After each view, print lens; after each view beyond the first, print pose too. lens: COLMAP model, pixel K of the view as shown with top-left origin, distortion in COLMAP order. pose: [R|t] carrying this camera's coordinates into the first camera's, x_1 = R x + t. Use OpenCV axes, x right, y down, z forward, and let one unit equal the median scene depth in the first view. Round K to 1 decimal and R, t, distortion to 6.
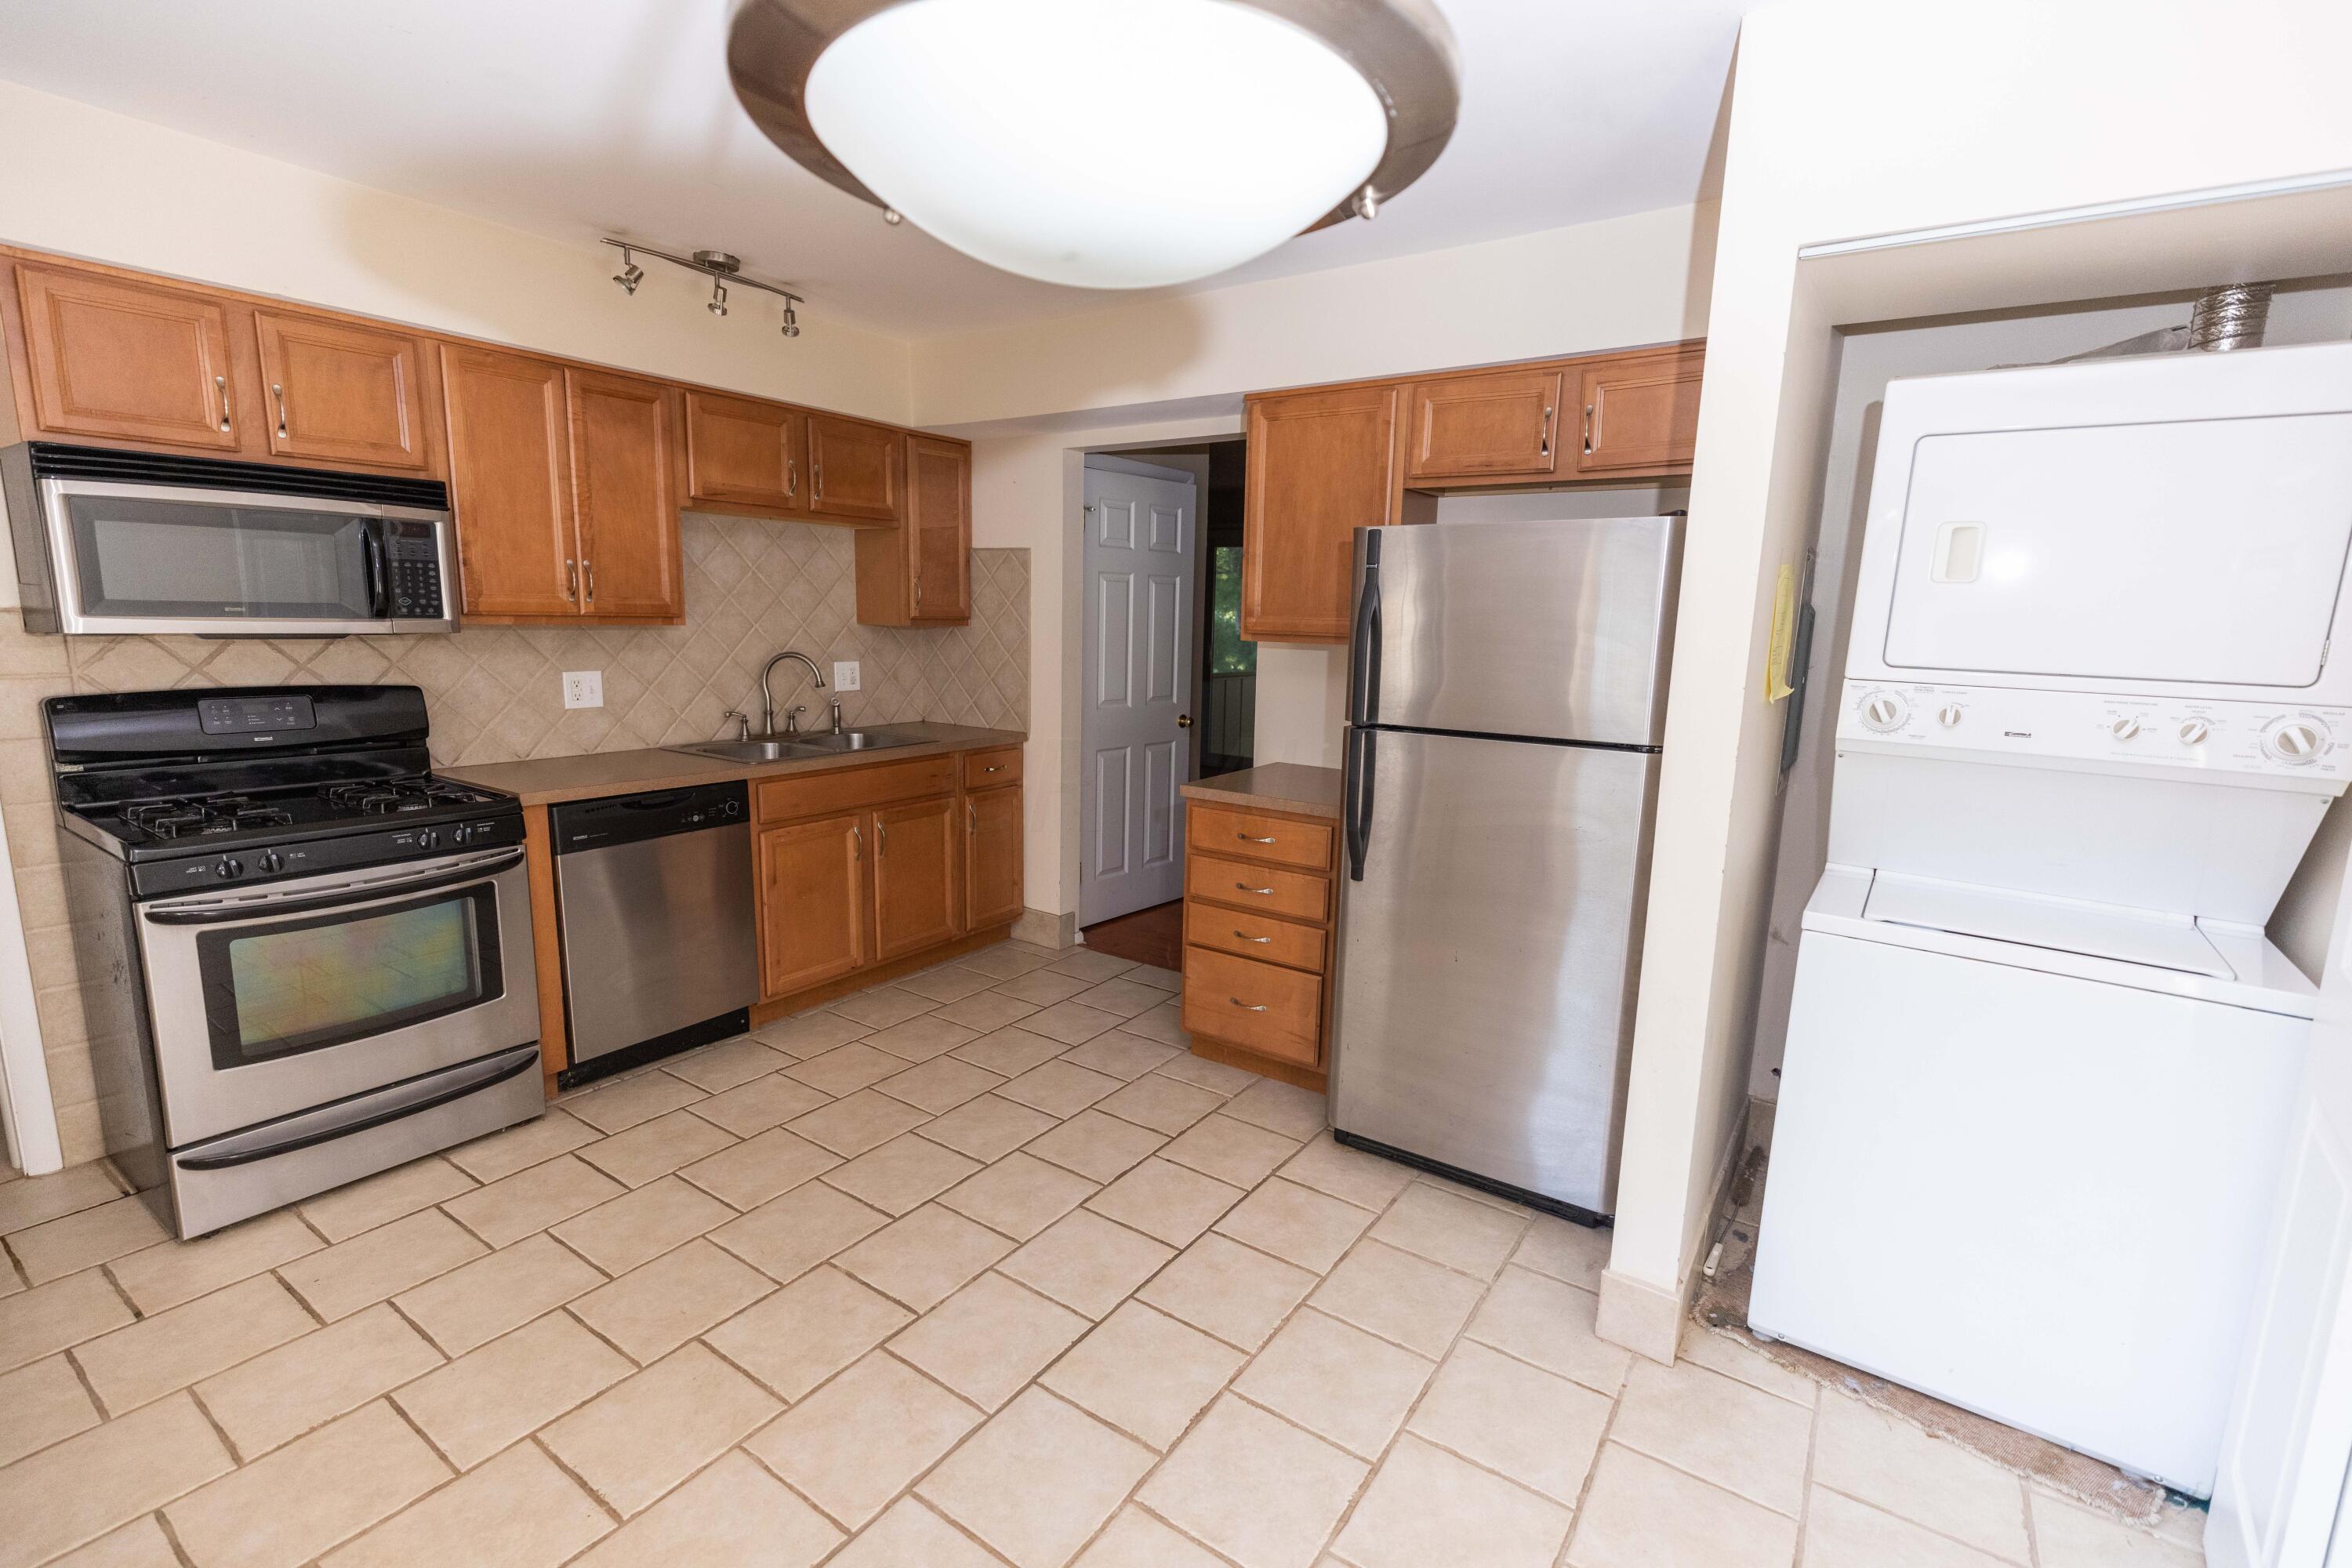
lens RADIAL K [[1057.8, 0, 1175.1], [0, 1057.8, 786.3], [0, 0, 1]] dist [0.003896, 0.000345]
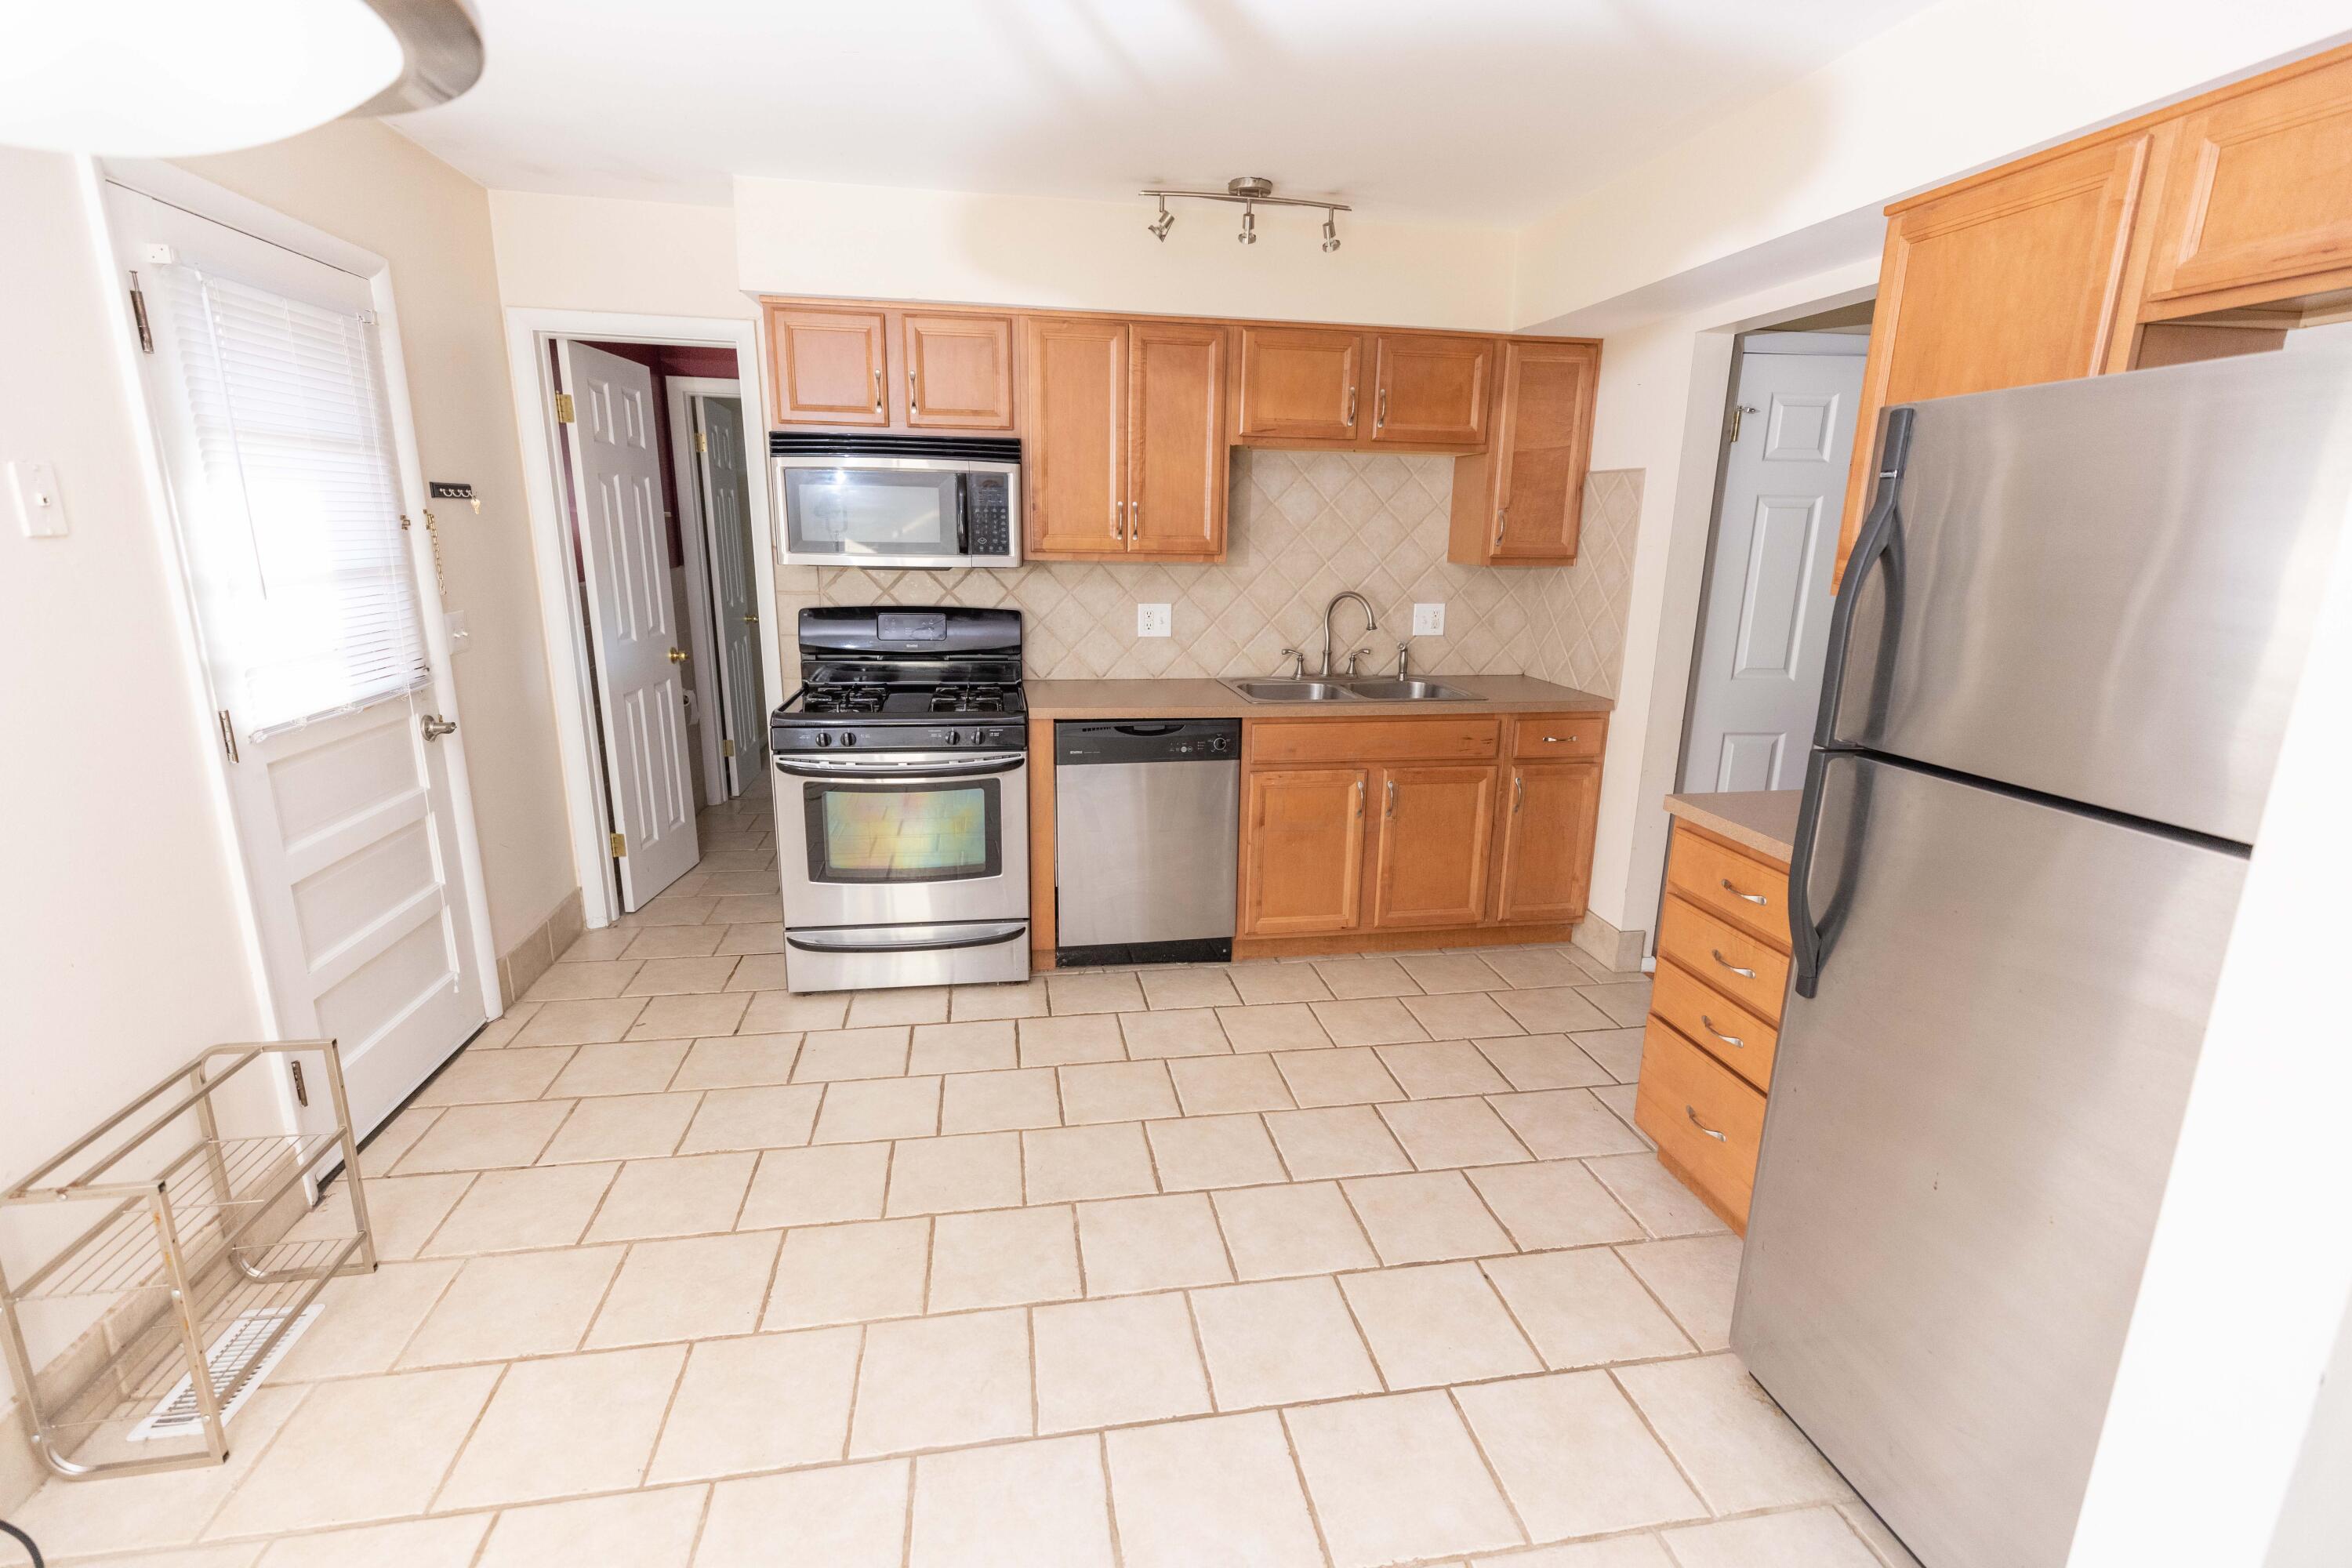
lens RADIAL K [[1057.8, 0, 1168.0], [0, 1057.8, 780.5], [0, 0, 1]] dist [0.003896, 0.000345]
pose [[0.694225, 0.157285, -0.702362, 0.295215], [-0.118214, 0.987496, 0.104292, -0.049946], [0.709984, 0.010626, 0.704138, 0.273044]]
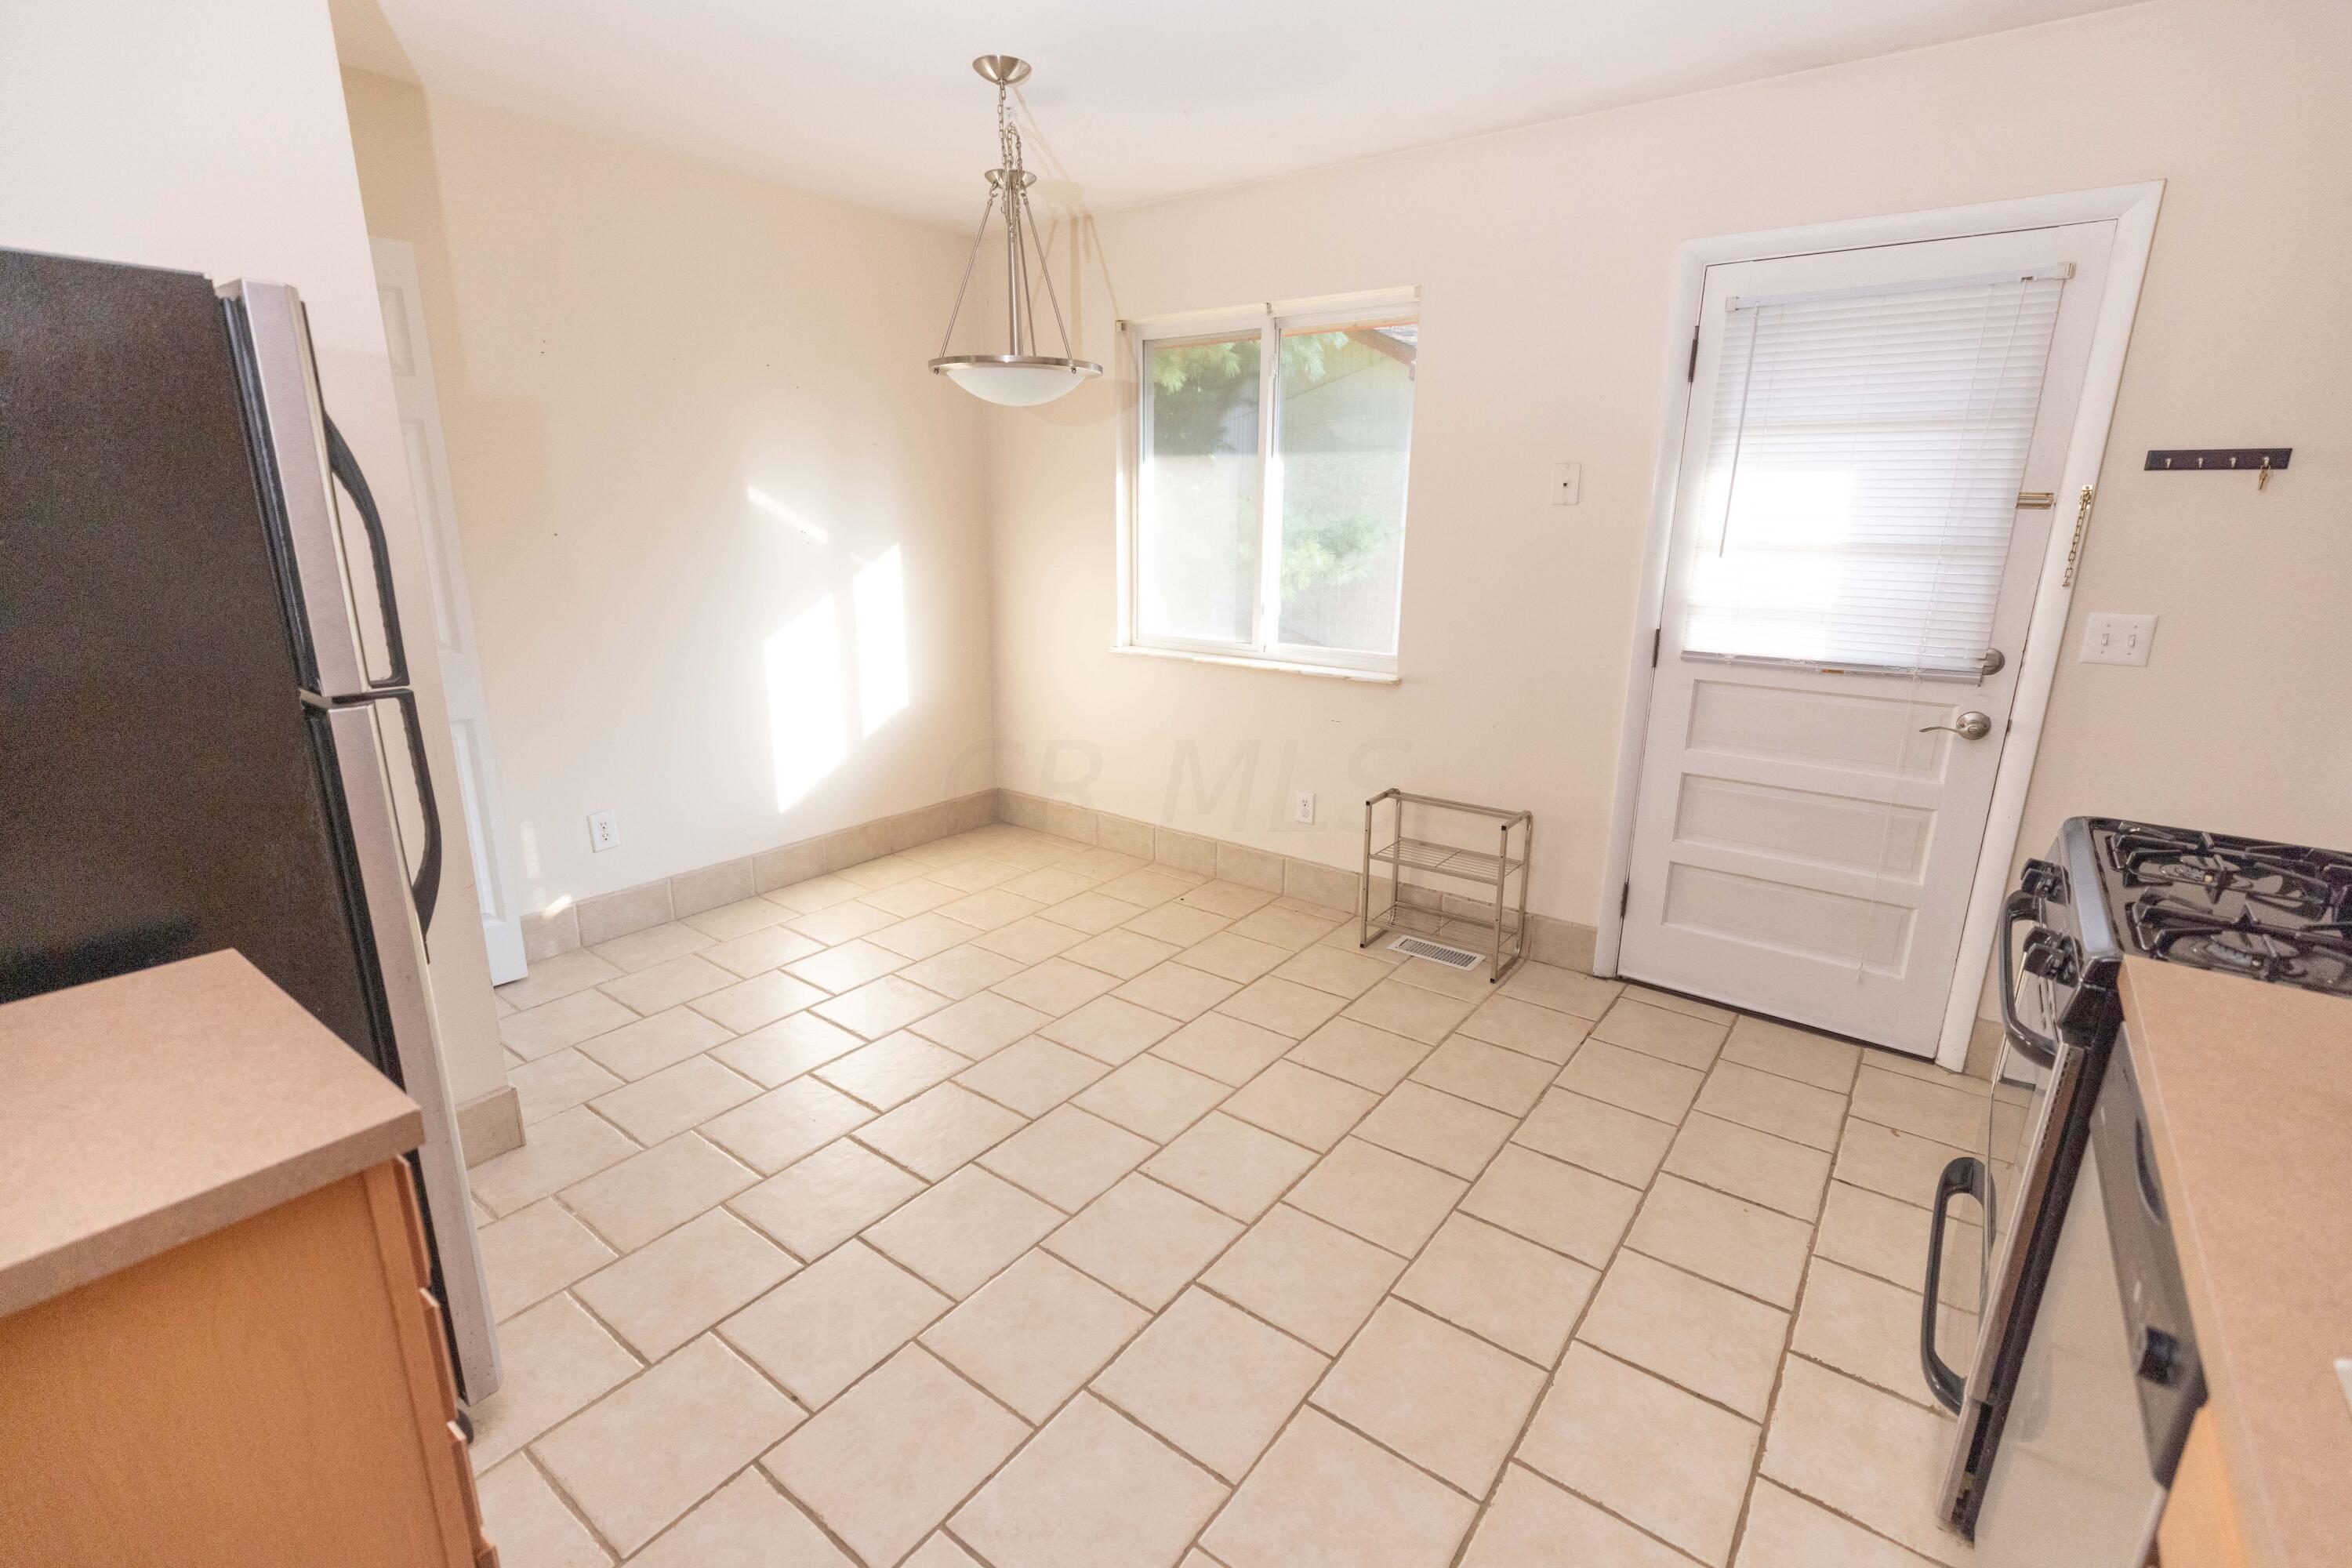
lens RADIAL K [[1057.8, 0, 1181.4], [0, 1057.8, 783.2], [0, 0, 1]] dist [0.003896, 0.000345]
pose [[-0.998470, -0.047231, 0.028768, -0.217190], [-0.030769, 0.906689, 0.420676, -0.223068], [-0.045952, 0.419147, -0.906755, 1.307693]]
